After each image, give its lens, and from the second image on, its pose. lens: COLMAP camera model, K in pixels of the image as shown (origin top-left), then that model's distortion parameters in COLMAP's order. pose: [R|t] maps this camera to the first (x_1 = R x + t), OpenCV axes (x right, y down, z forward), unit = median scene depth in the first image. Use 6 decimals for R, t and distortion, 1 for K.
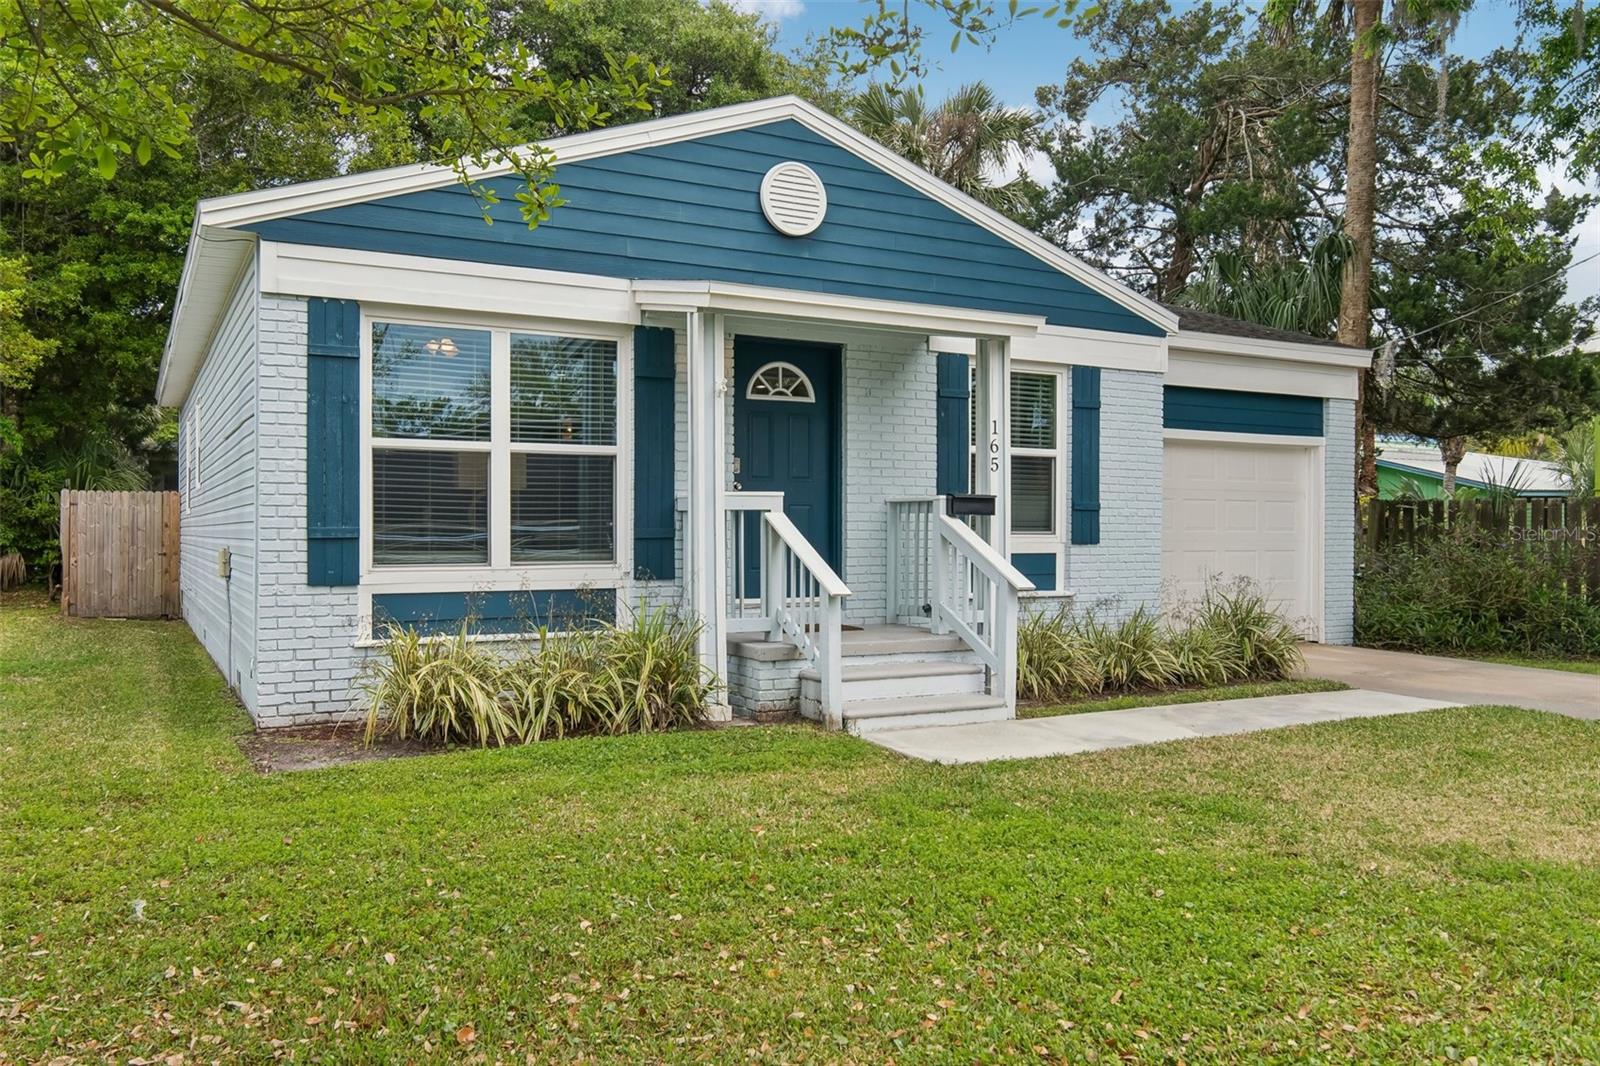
lens RADIAL K [[1233.8, 0, 802.5], [0, 1233.8, 535.7], [0, 0, 1]] dist [0.012959, -0.001988]
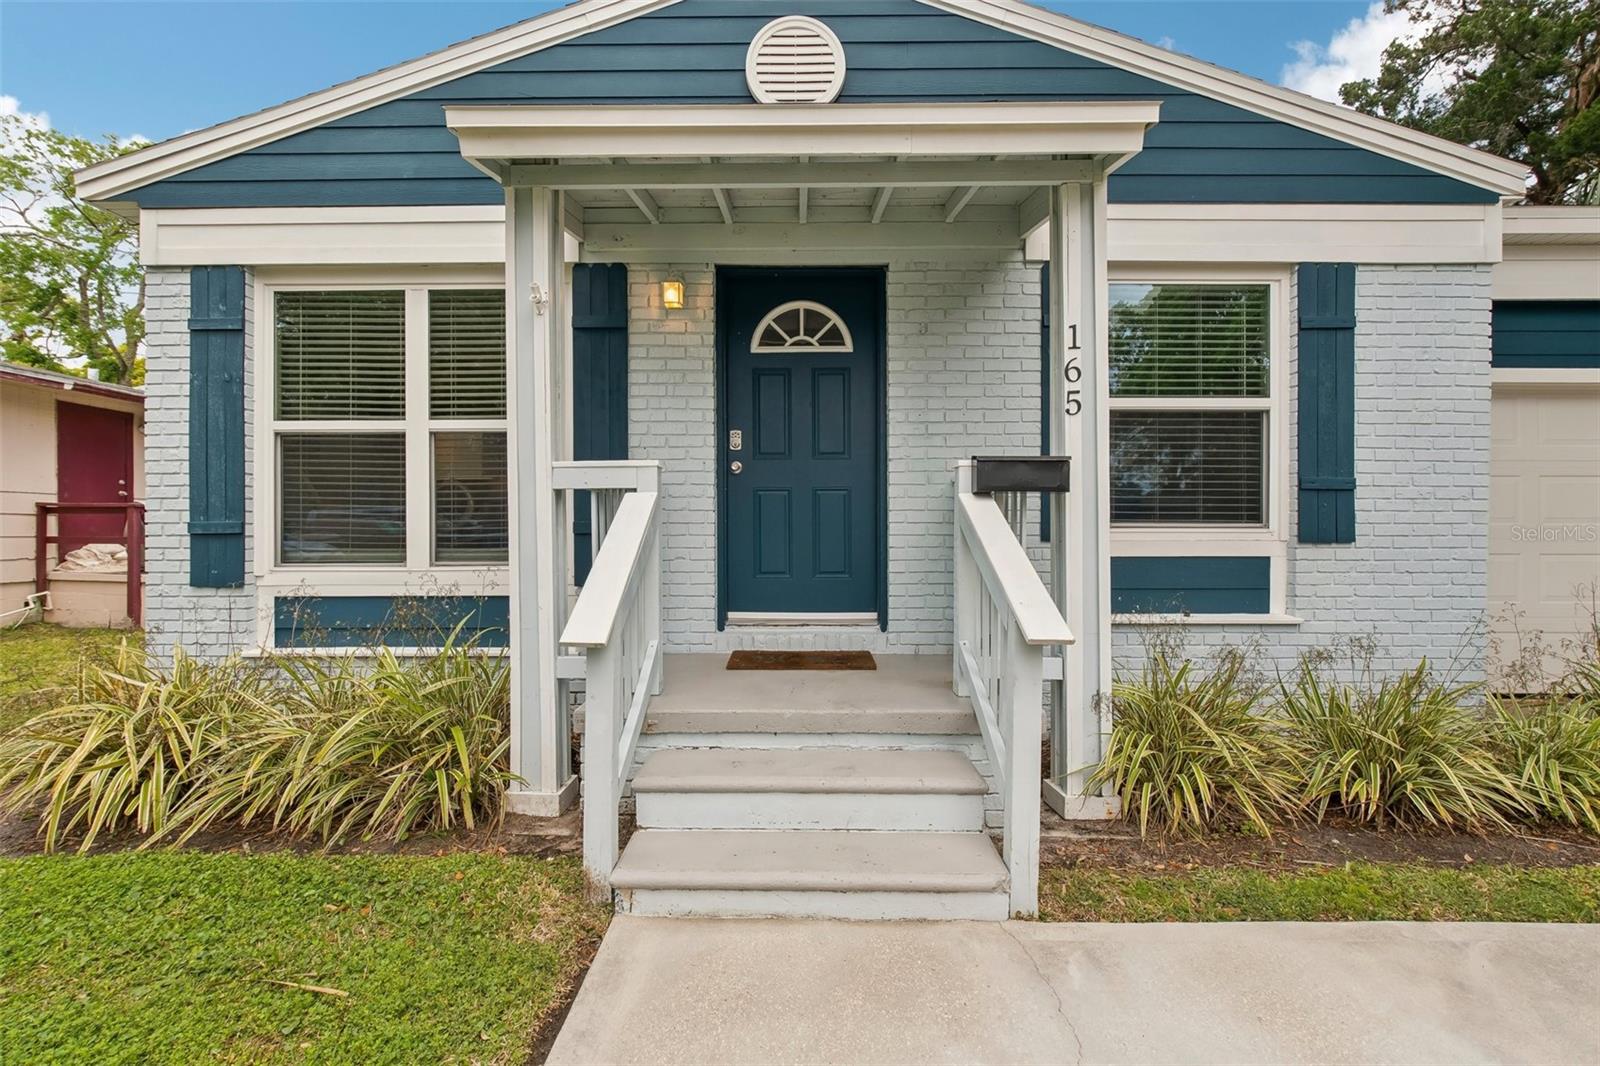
lens RADIAL K [[725.9, 0, 792.0], [0, 725.9, 531.6], [0, 0, 1]] dist [0.000728, -0.002149]
pose [[0.871496, -0.003879, -0.490386, 0.195208], [0.000870, 0.999979, -0.006363, 0.003344], [0.490401, 0.005119, 0.871482, 0.609484]]
